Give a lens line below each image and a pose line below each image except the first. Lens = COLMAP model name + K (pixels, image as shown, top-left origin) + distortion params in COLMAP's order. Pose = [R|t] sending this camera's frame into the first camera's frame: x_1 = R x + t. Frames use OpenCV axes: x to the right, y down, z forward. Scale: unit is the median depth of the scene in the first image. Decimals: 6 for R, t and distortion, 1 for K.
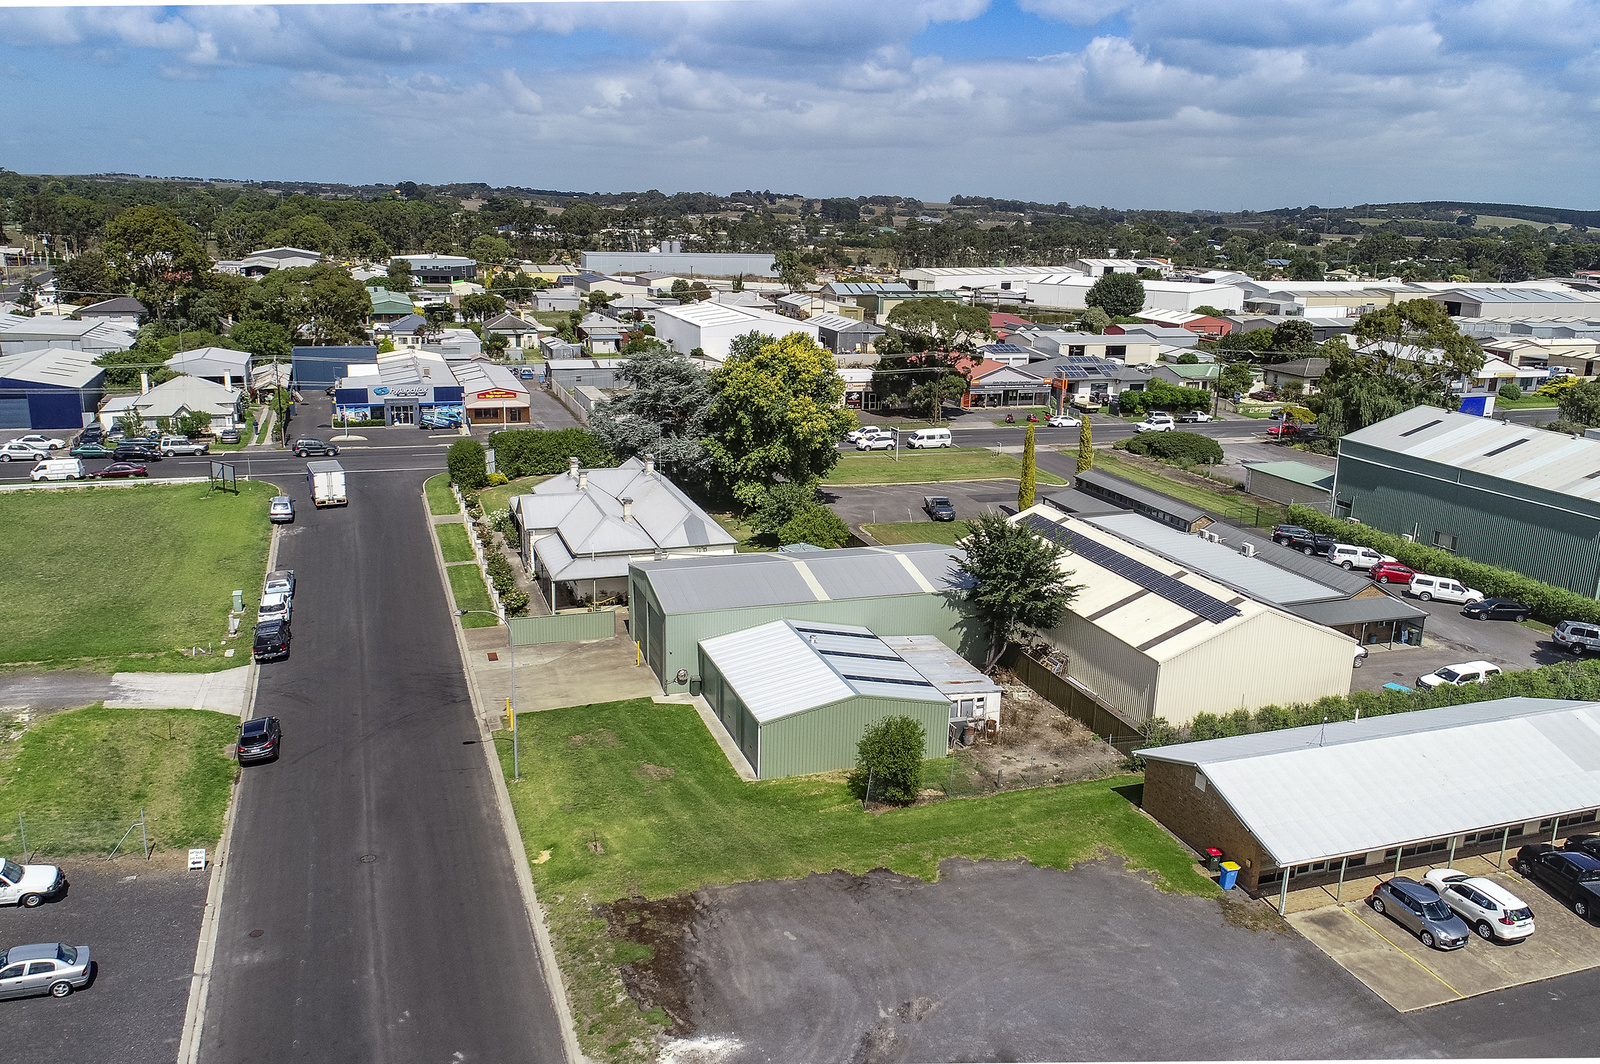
lens RADIAL K [[1243.3, 0, 798.8], [0, 1243.3, 576.2], [0, 0, 1]] dist [0.000836, -0.003020]
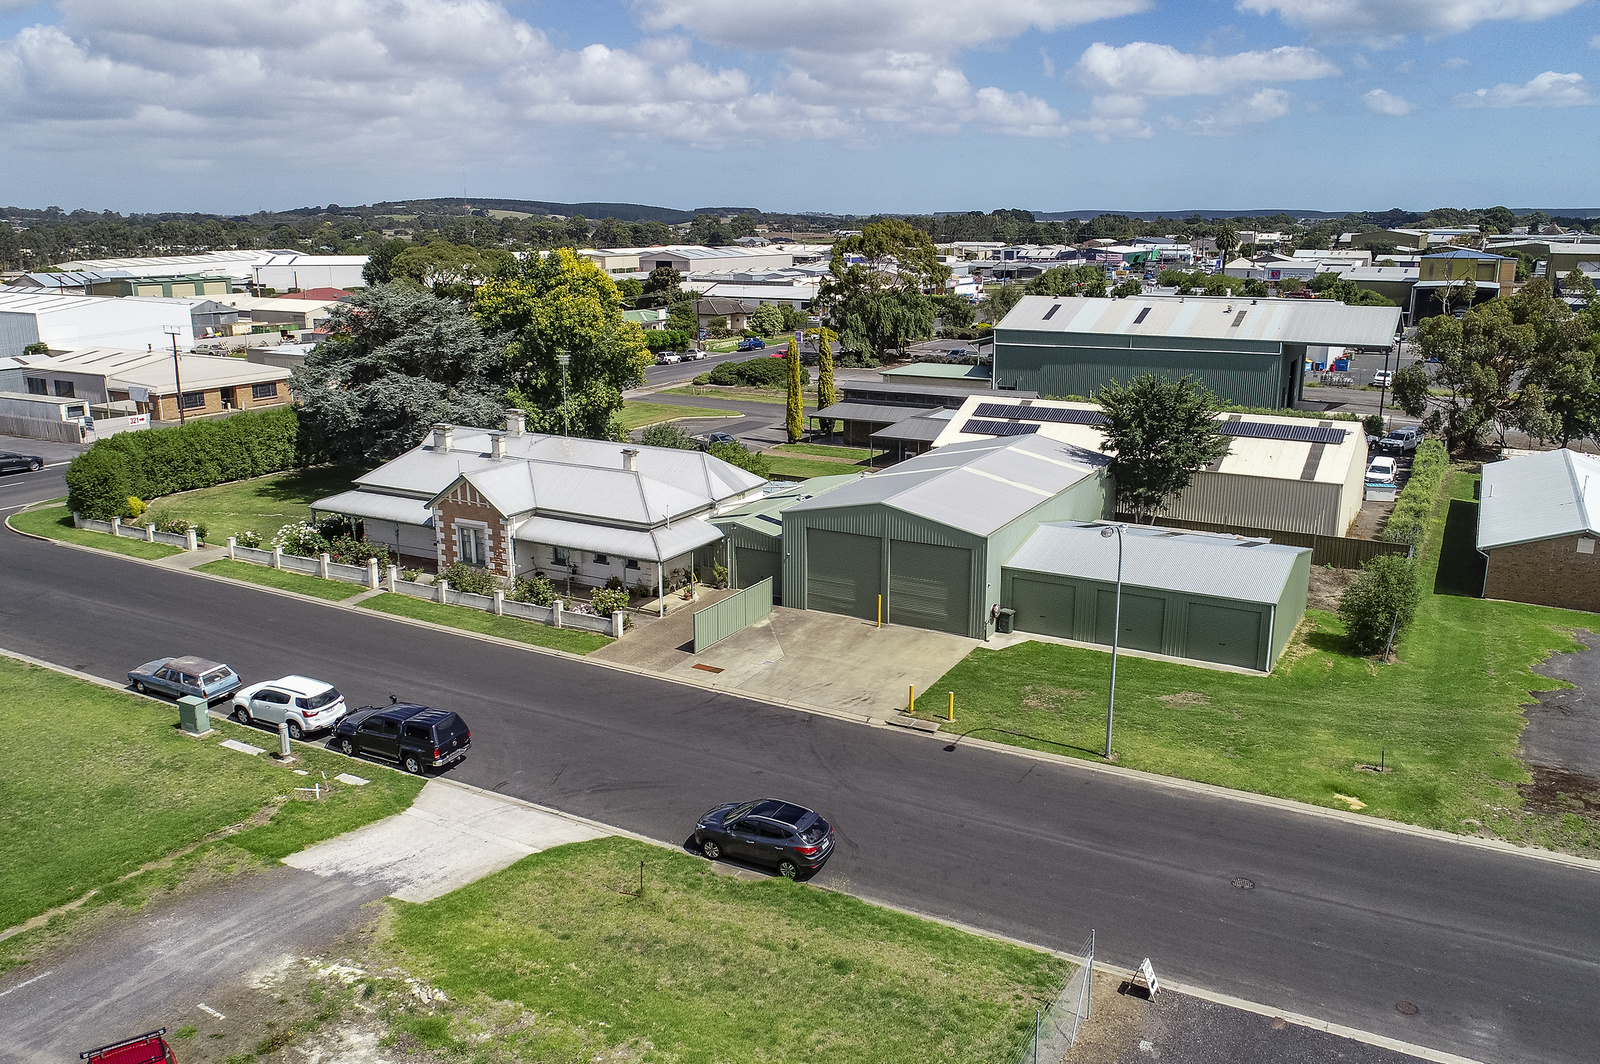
lens RADIAL K [[1243.3, 0, 798.8], [0, 1243.3, 576.2], [0, 0, 1]] dist [0.000836, -0.003020]
pose [[0.742081, -0.210130, 0.636522, -0.643877], [0.211054, 0.974542, 0.075664, -0.027542], [-0.636217, 0.078191, 0.767538, 0.432047]]
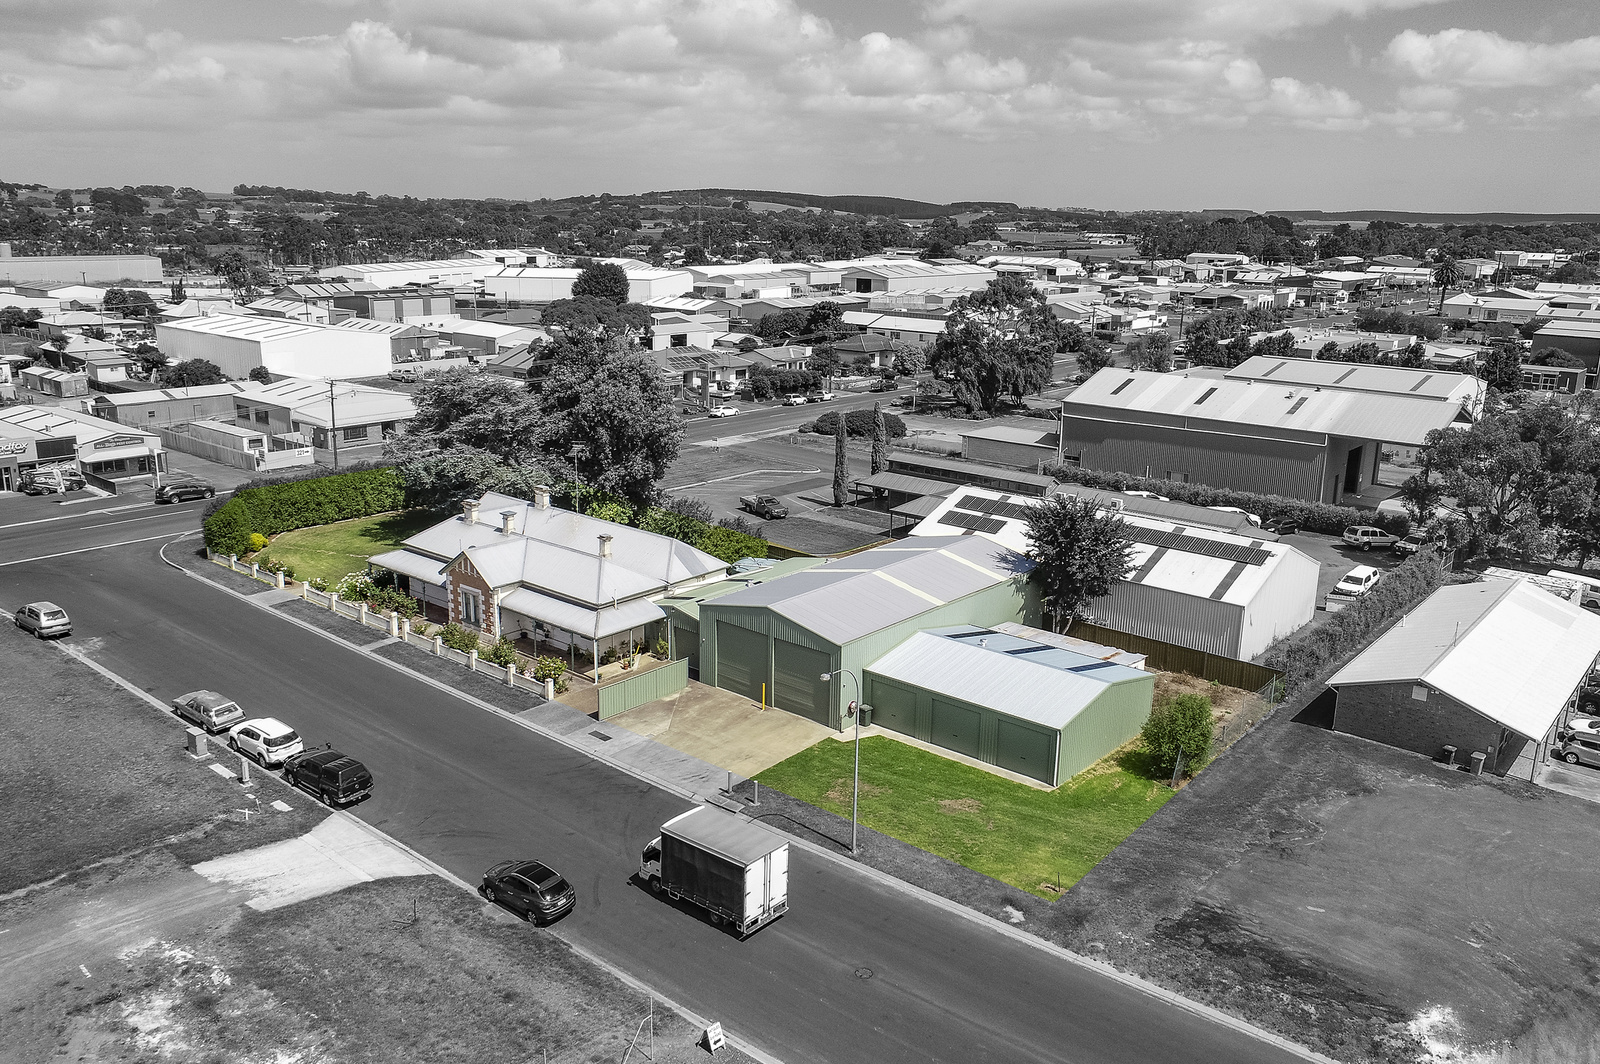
lens RADIAL K [[1243.3, 0, 798.8], [0, 1243.3, 576.2], [0, 0, 1]] dist [0.000836, -0.003020]
pose [[0.860965, -0.155455, 0.484327, -0.529525], [0.151435, 0.987316, 0.047701, -0.064536], [-0.485599, 0.032275, 0.873586, 0.181280]]
